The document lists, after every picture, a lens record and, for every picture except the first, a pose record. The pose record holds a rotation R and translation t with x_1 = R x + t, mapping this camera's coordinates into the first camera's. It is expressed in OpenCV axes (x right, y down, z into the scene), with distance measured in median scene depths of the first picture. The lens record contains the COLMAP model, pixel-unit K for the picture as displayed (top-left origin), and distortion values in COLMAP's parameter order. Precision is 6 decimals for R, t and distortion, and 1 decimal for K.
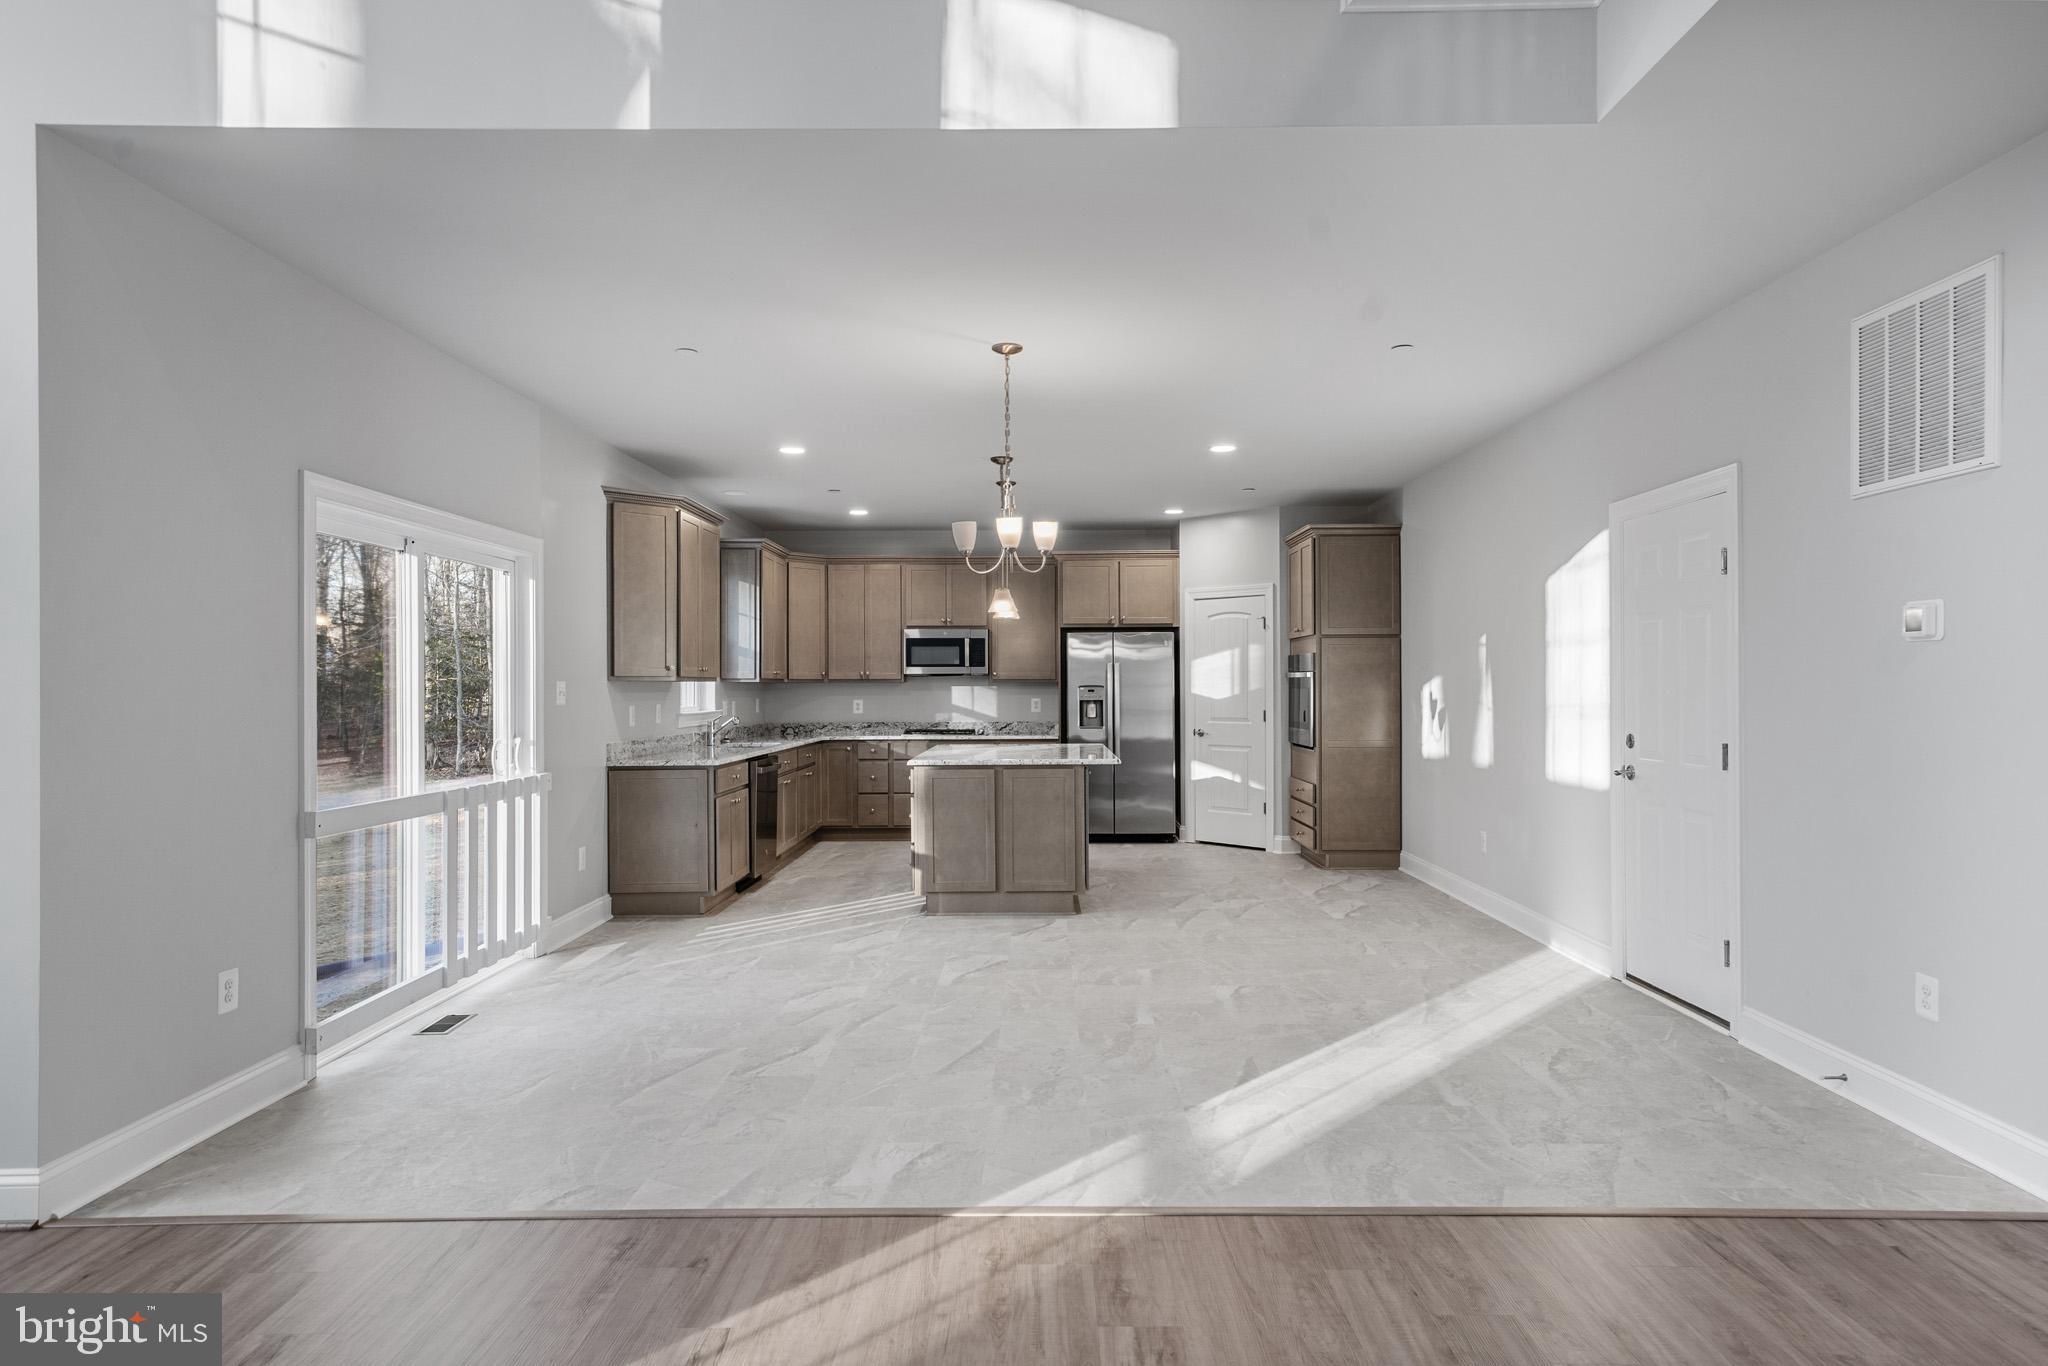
lens RADIAL K [[1180.6, 0, 1051.5], [0, 1180.6, 678.2], [0, 0, 1]] dist [0.024995, -0.002615]
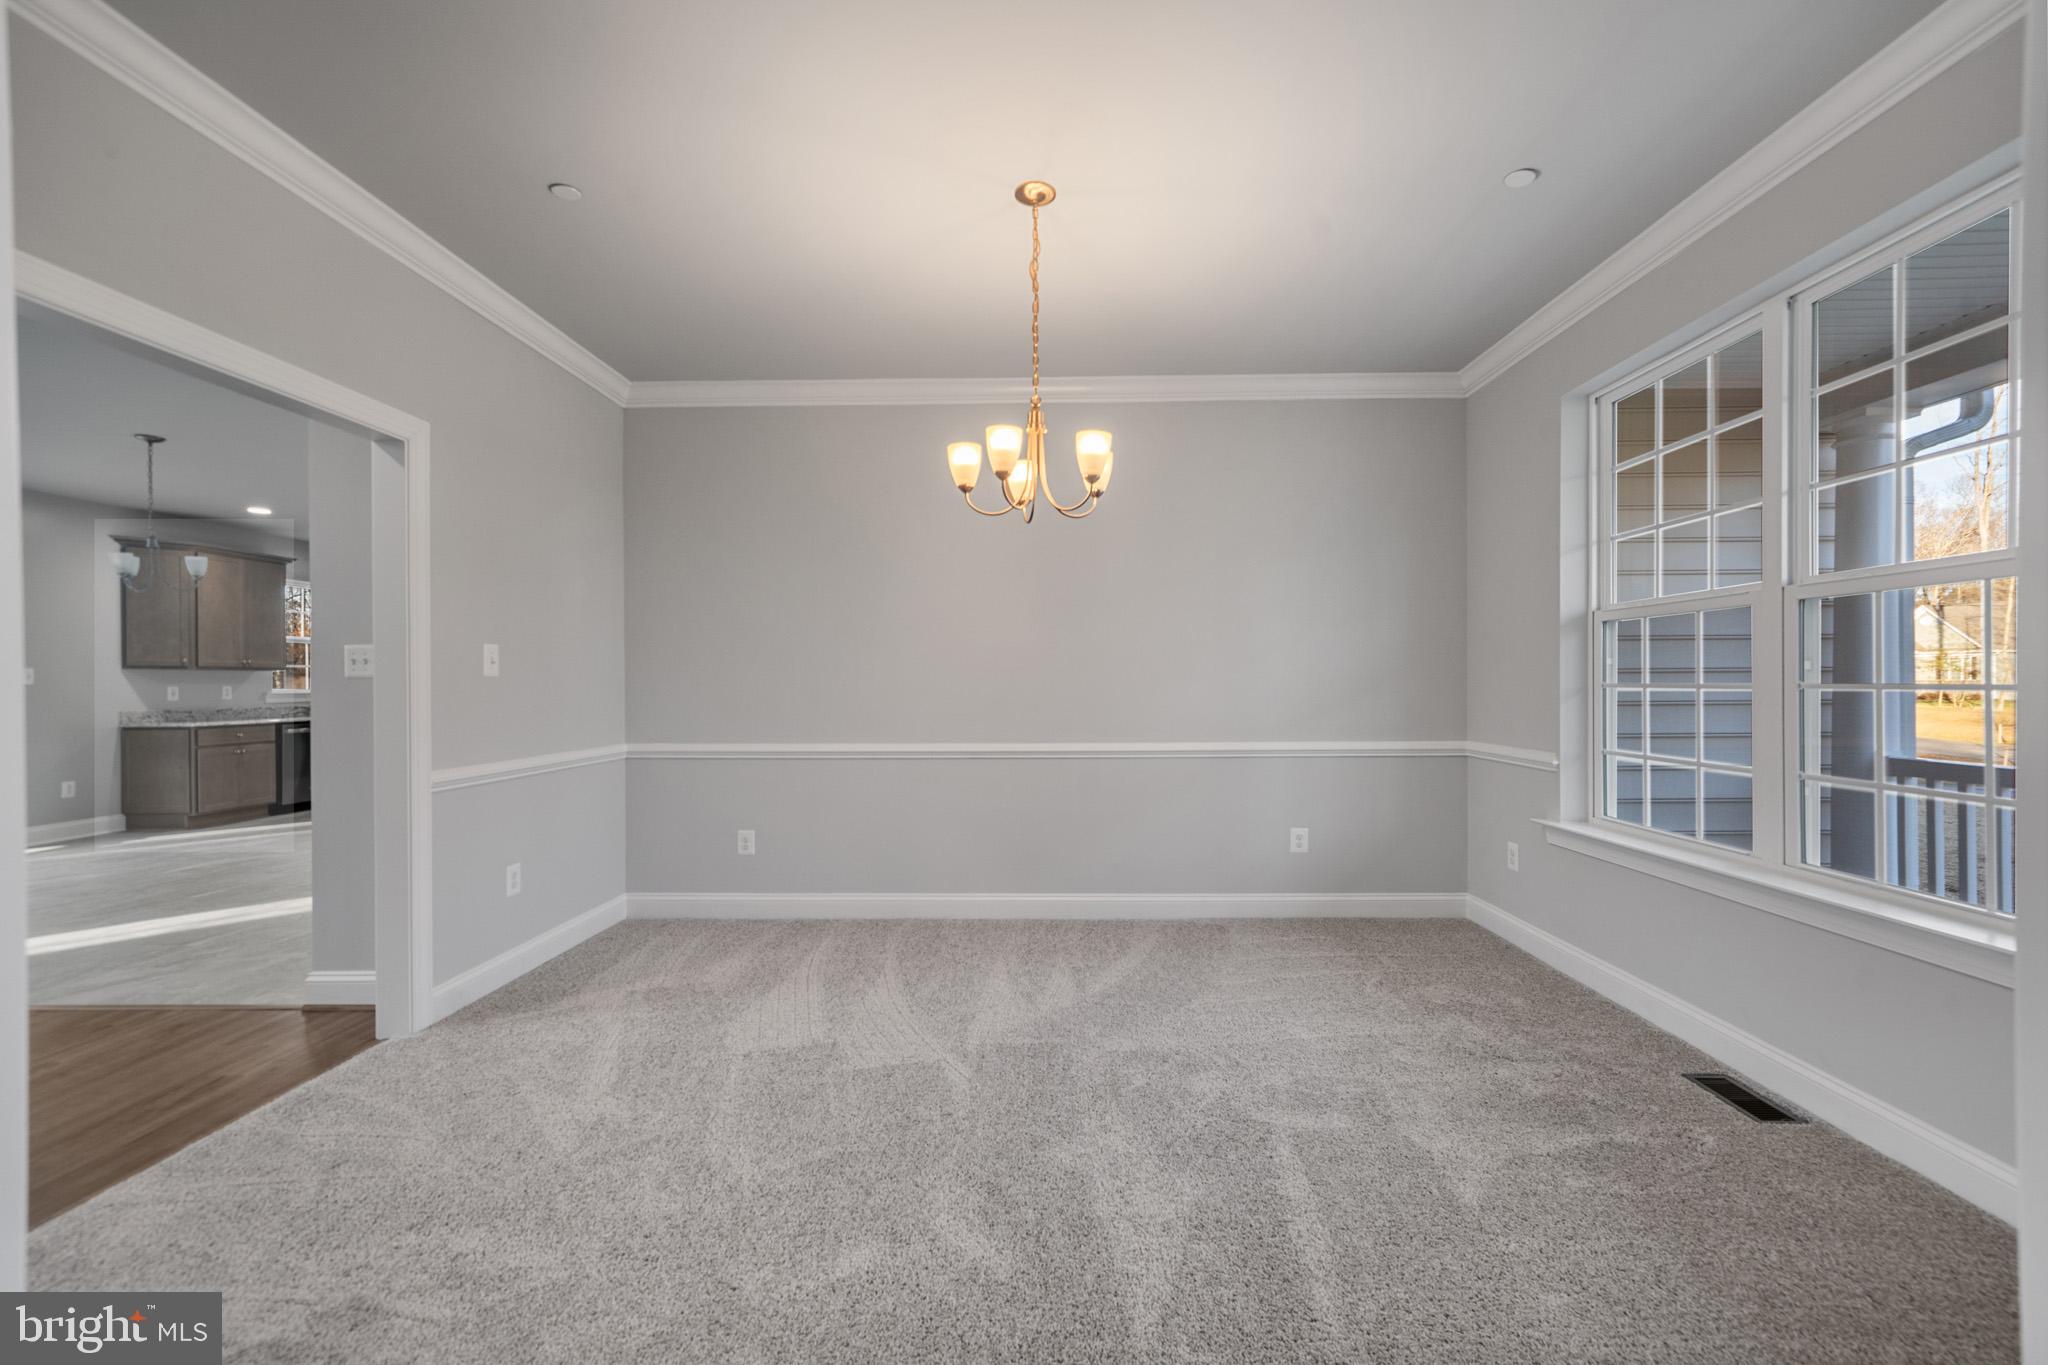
lens RADIAL K [[832.0, 0, 1024.8], [0, 832.0, 691.3], [0, 0, 1]] dist [-0.001364, -0.000002]
pose [[0.999956, 0.004044, -0.008473, 0.538108], [-0.003928, 0.999899, 0.013647, 0.008608], [0.008527, -0.013613, 0.999871, -0.011909]]
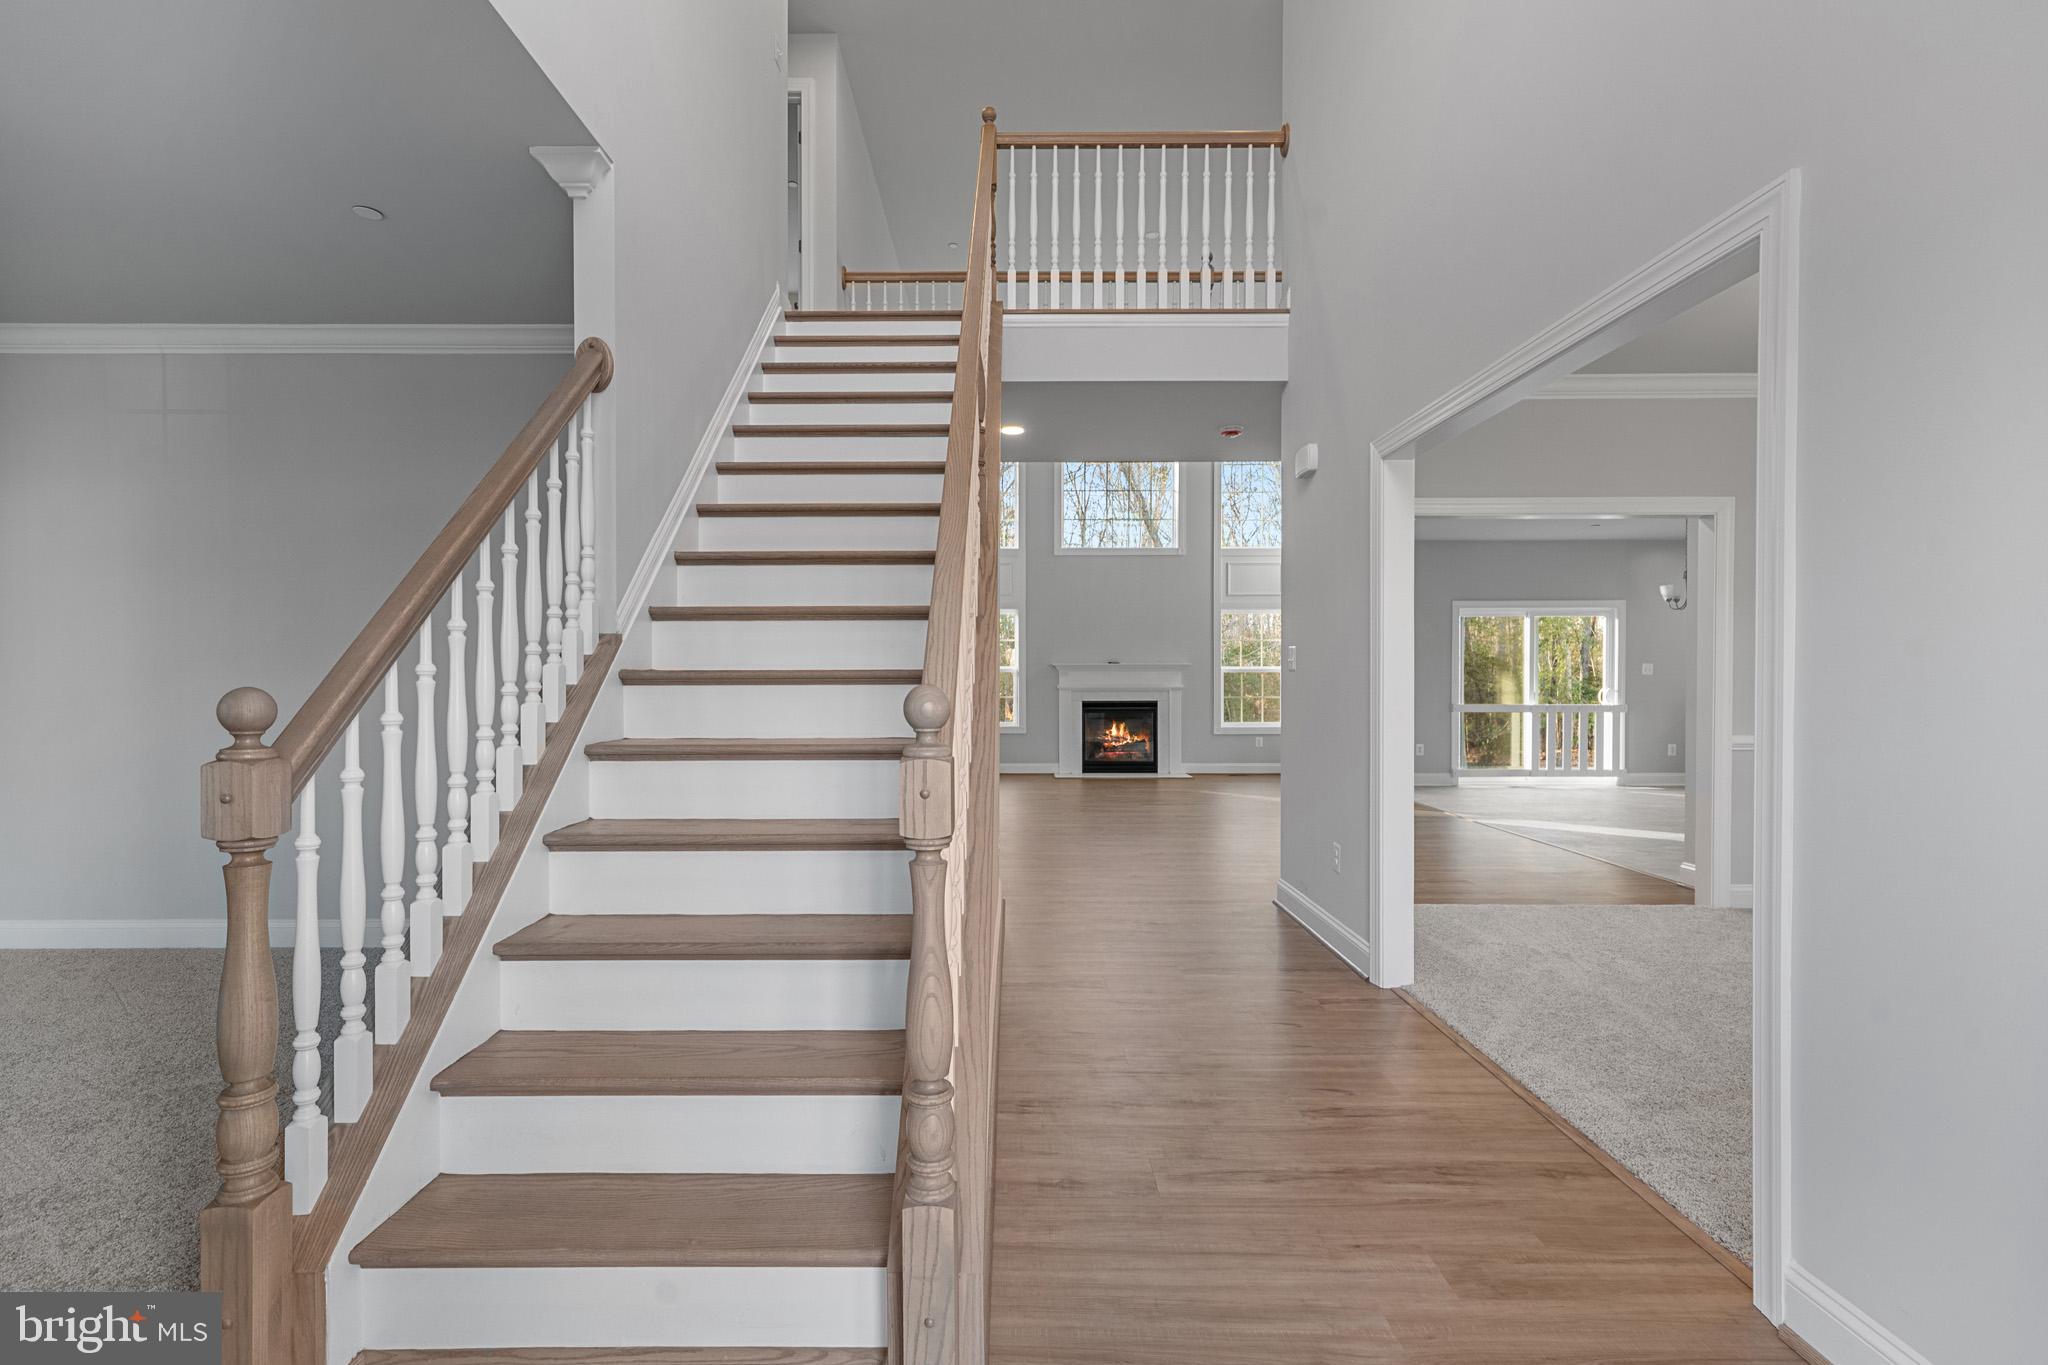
lens RADIAL K [[947.8, 0, 1023.9], [0, 947.8, 689.2], [0, 0, 1]] dist [-0.000587, 0.000062]
pose [[0.016717, 0.018014, -0.999698, 0.826233], [0.010707, 0.999777, 0.018194, 0.004265], [0.999803, -0.011008, 0.016521, -0.099518]]
